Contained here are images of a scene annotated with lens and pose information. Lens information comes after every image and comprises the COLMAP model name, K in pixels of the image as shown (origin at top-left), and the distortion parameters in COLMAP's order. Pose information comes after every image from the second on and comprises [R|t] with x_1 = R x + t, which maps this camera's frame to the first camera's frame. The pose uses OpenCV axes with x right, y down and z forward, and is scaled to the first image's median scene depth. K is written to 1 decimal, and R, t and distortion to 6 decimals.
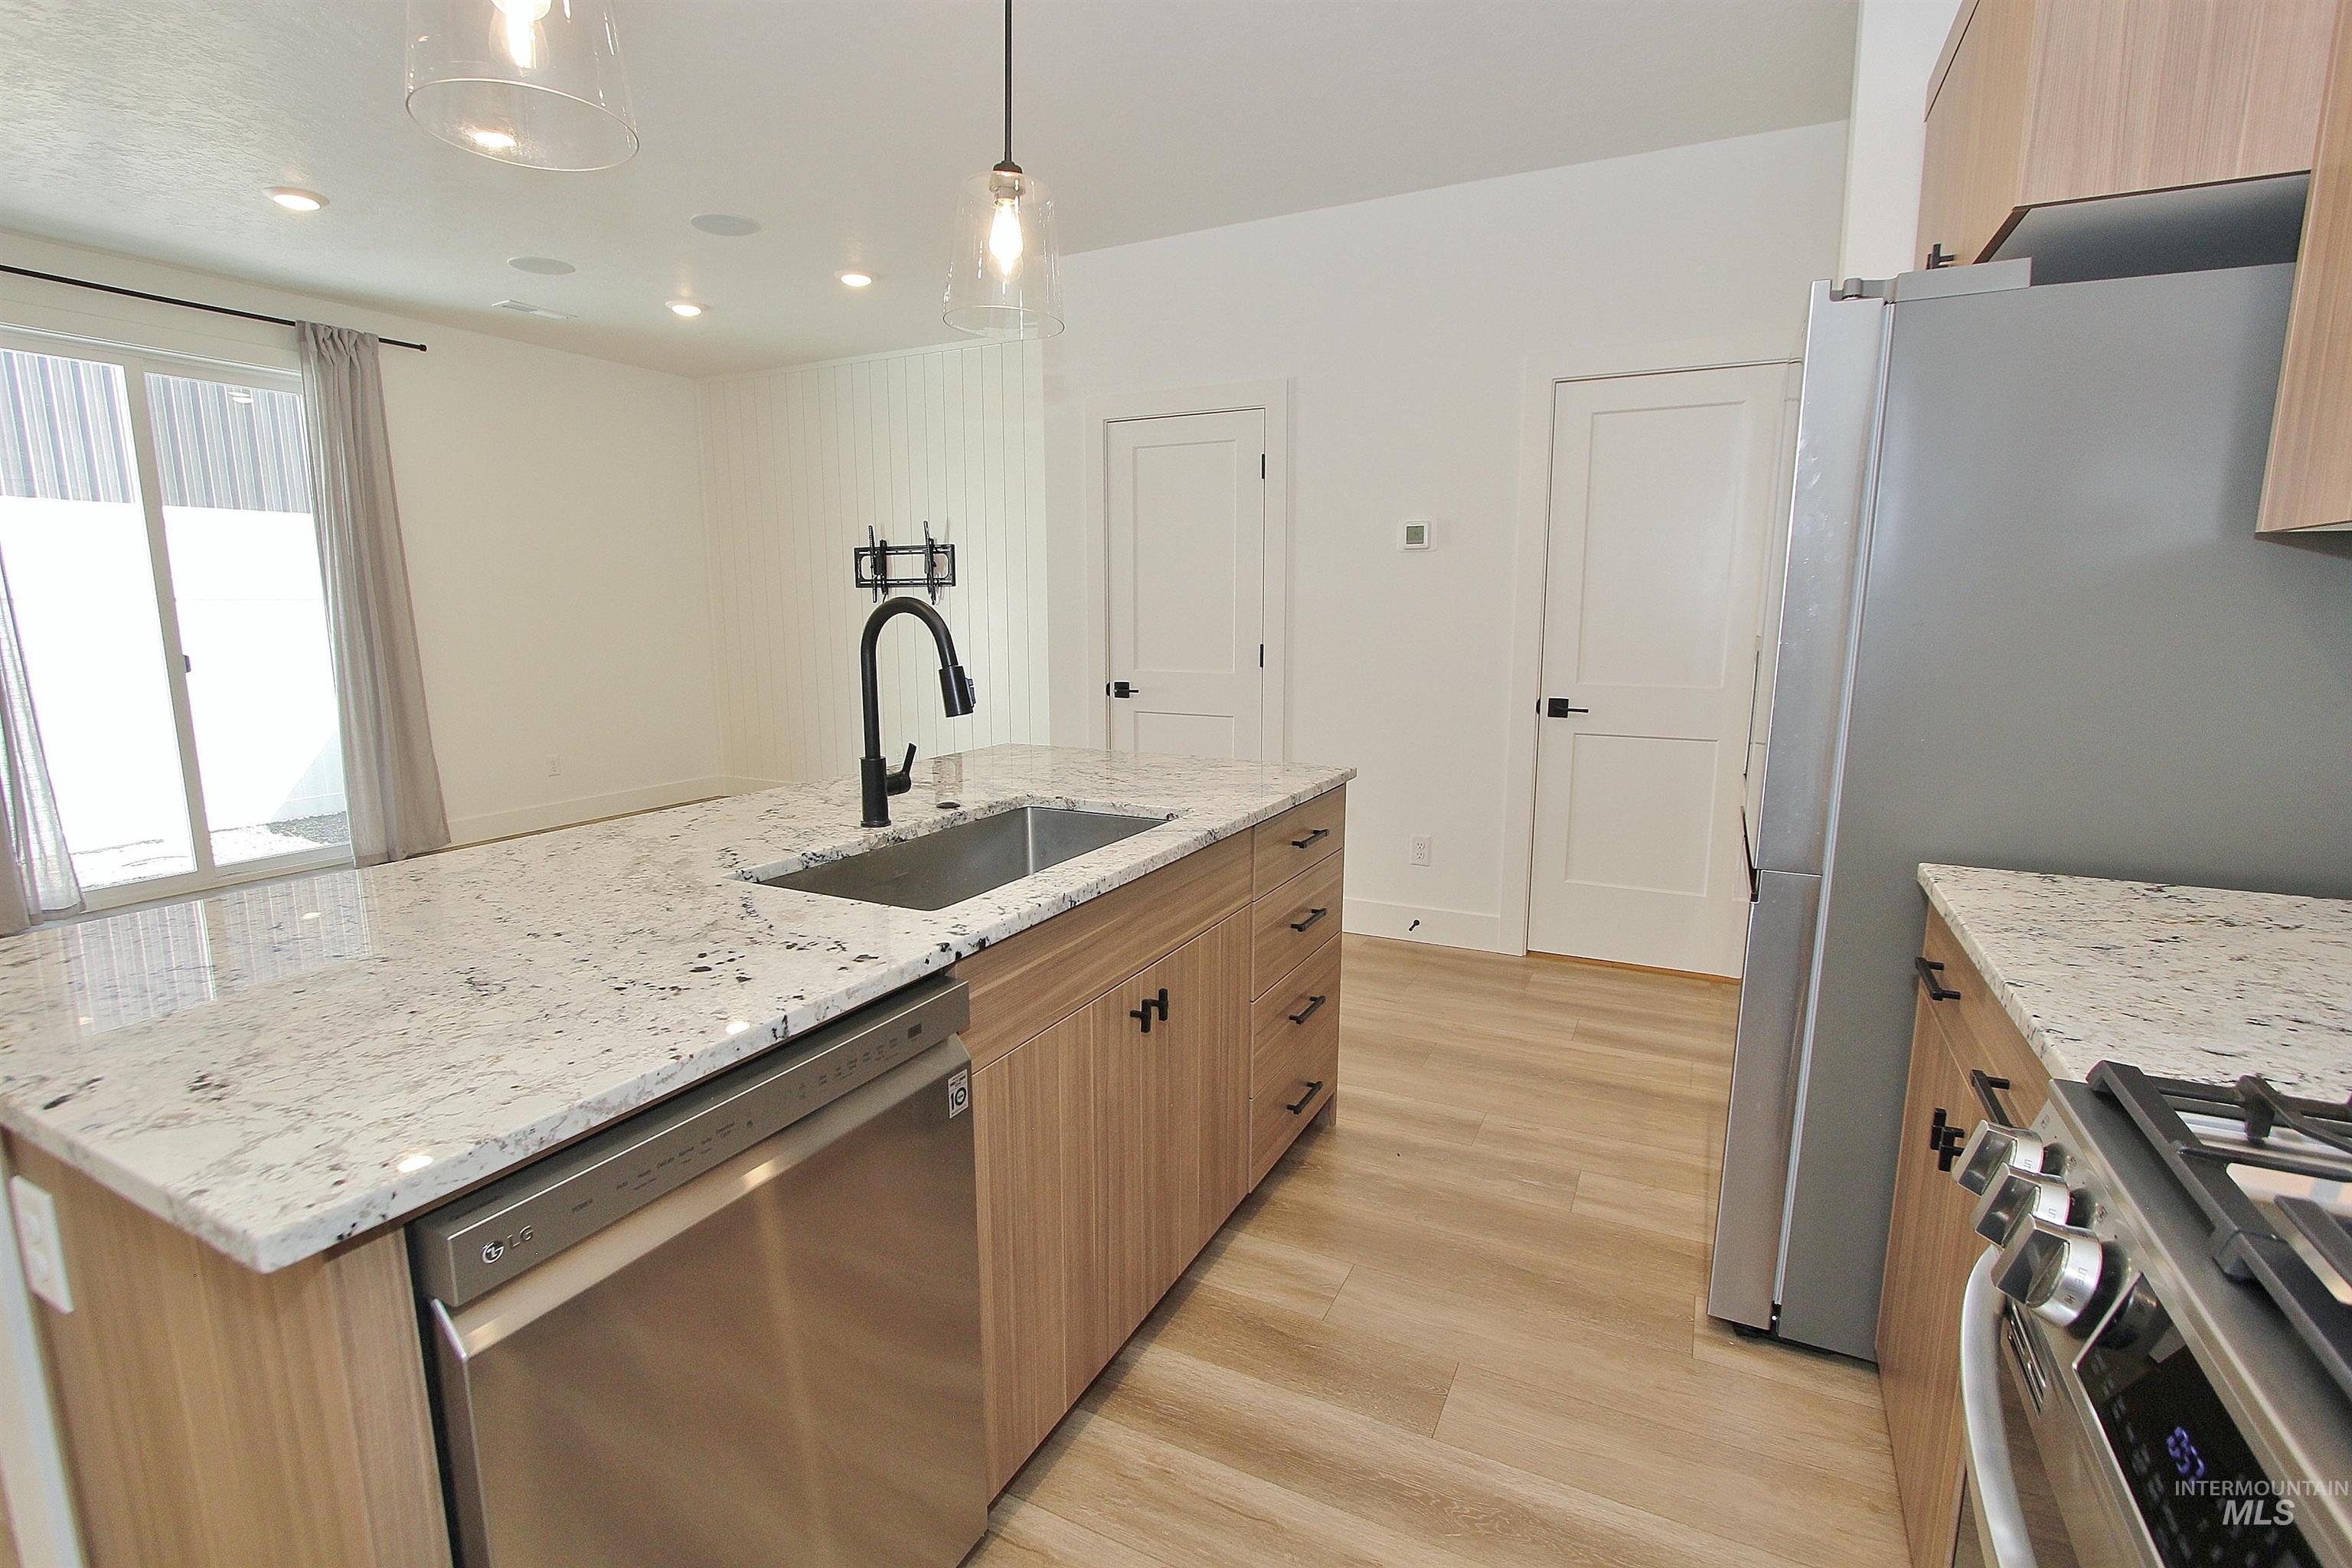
lens RADIAL K [[1076.7, 0, 1179.0], [0, 1076.7, 786.9], [0, 0, 1]] dist [-0.000721, -0.000059]
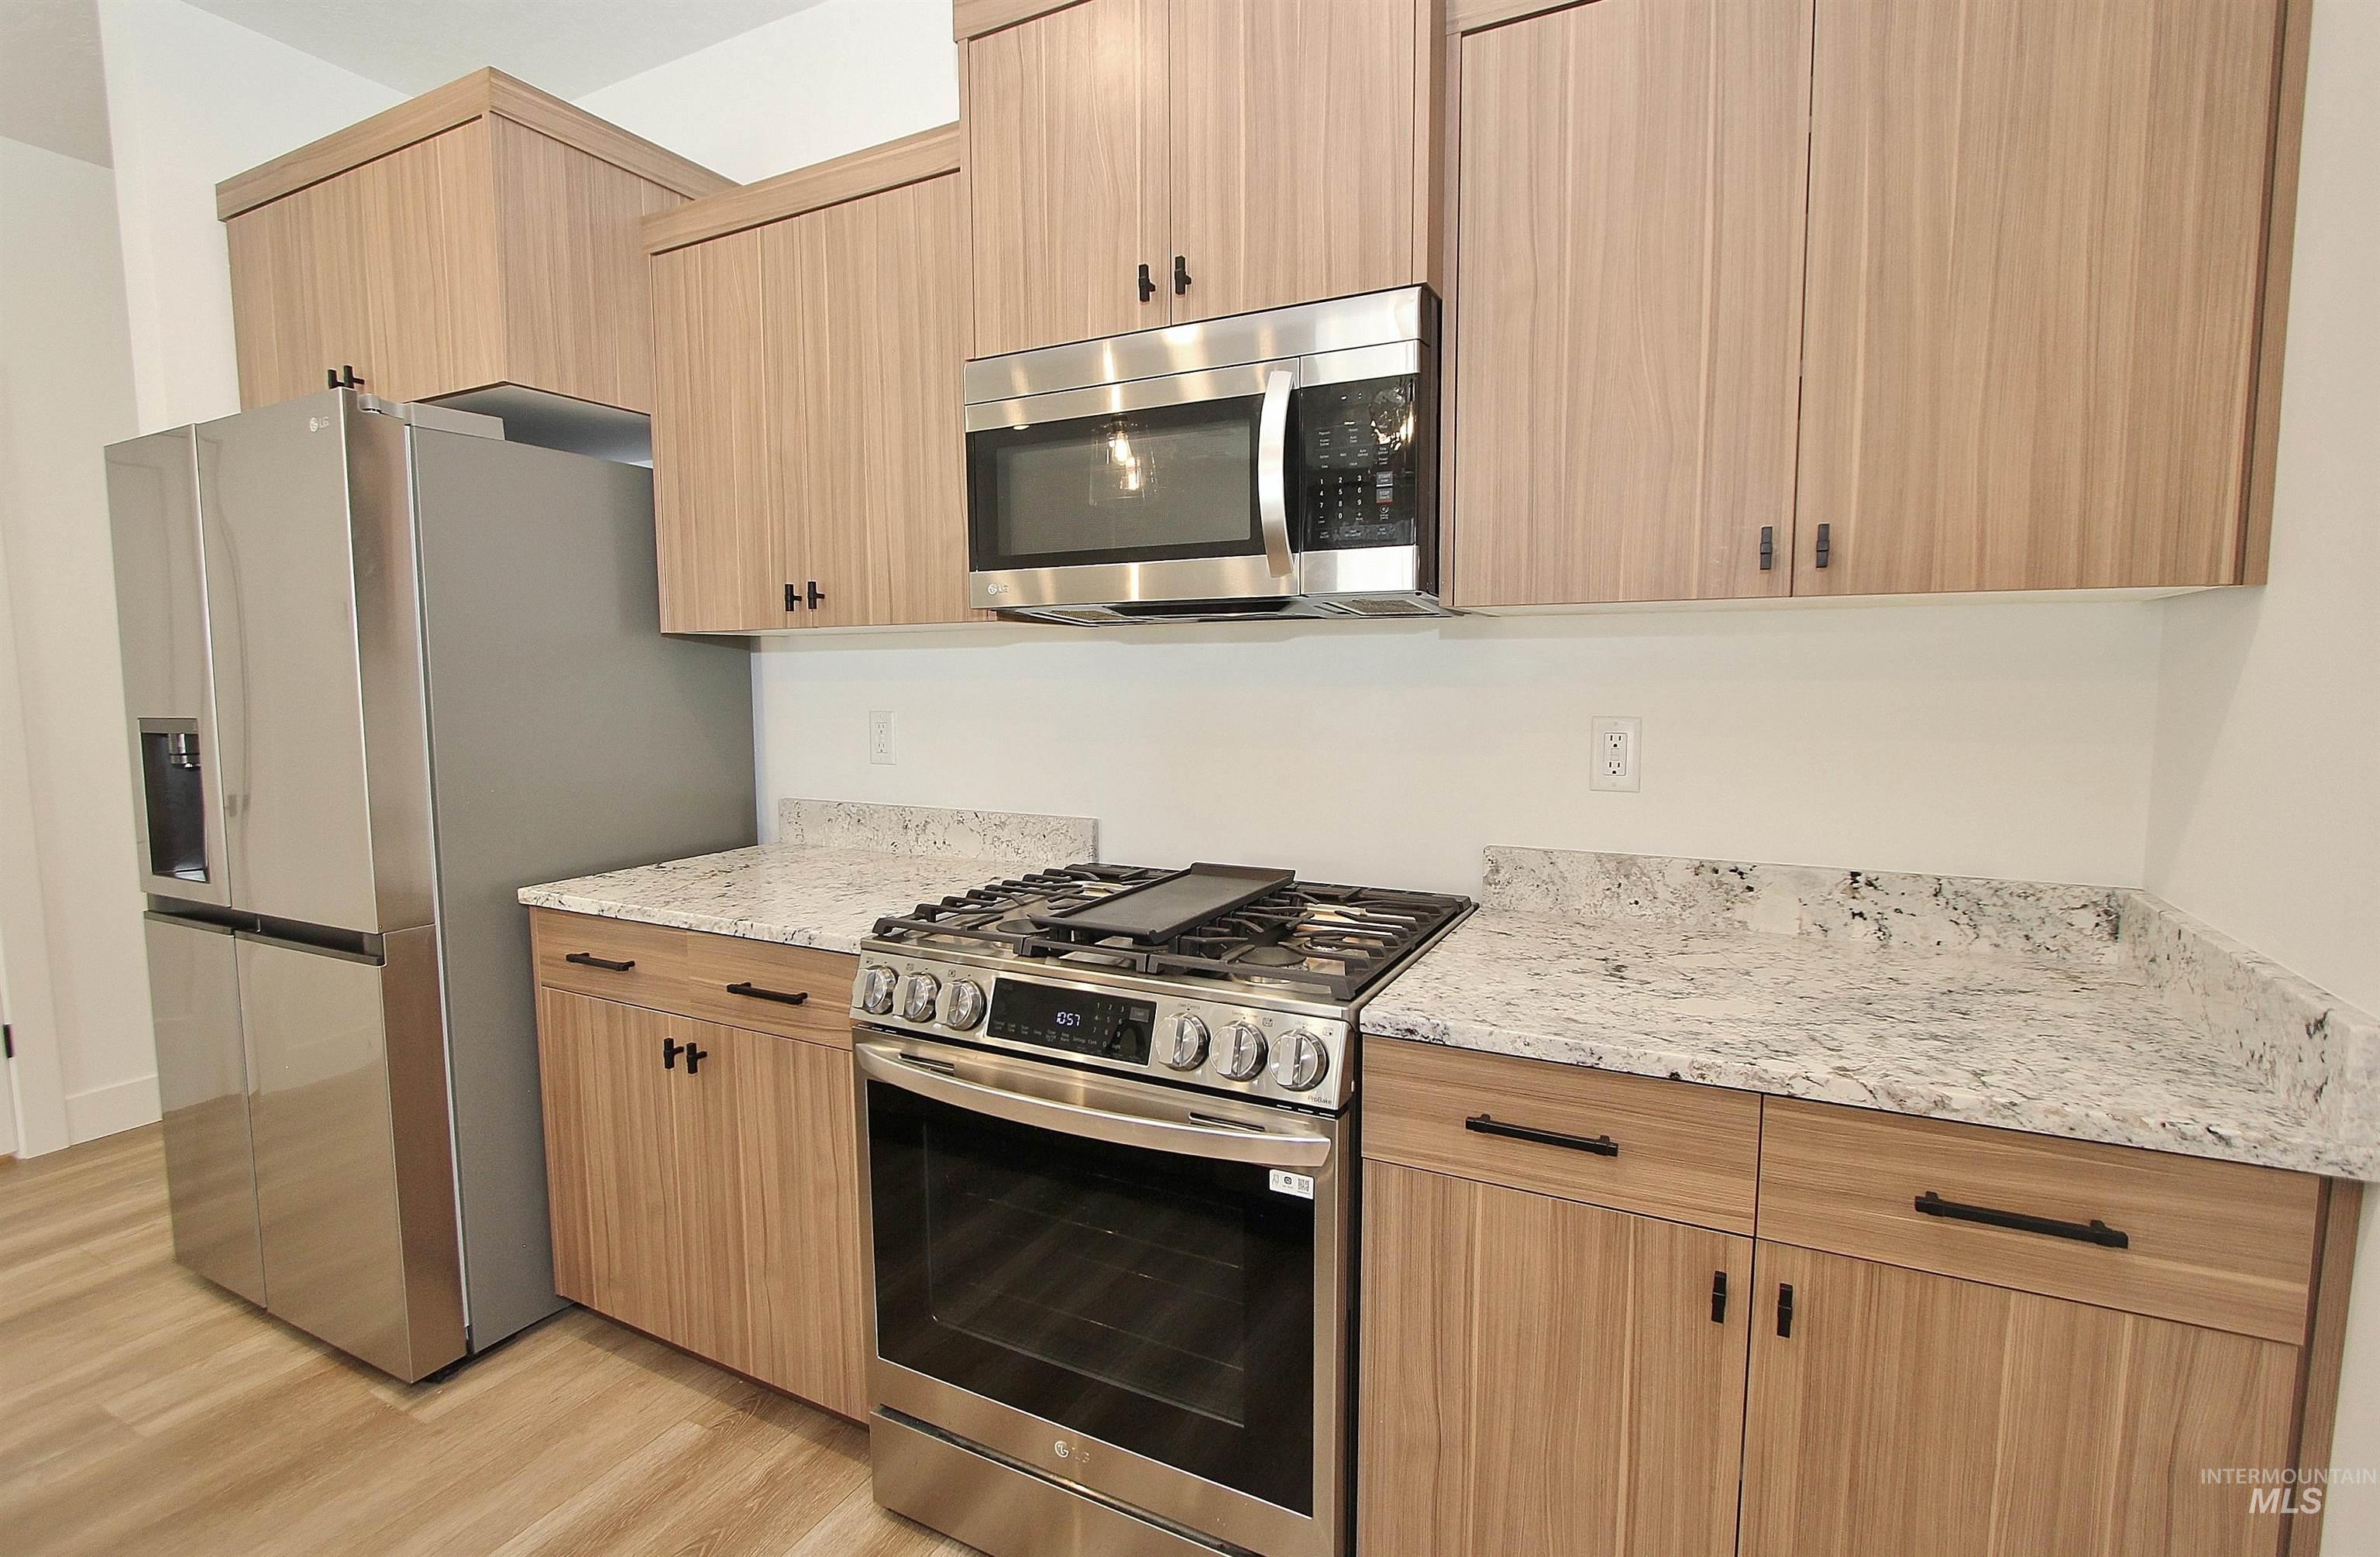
lens RADIAL K [[1107.4, 0, 1190.3], [0, 1107.4, 780.7], [0, 0, 1]] dist [-0.014650, 0.001571]
pose [[0.014688, -0.099060, 0.994973, -0.444845], [0.169539, 0.980919, 0.095158, -0.033231], [-0.985414, 0.167289, 0.031203, 0.158140]]
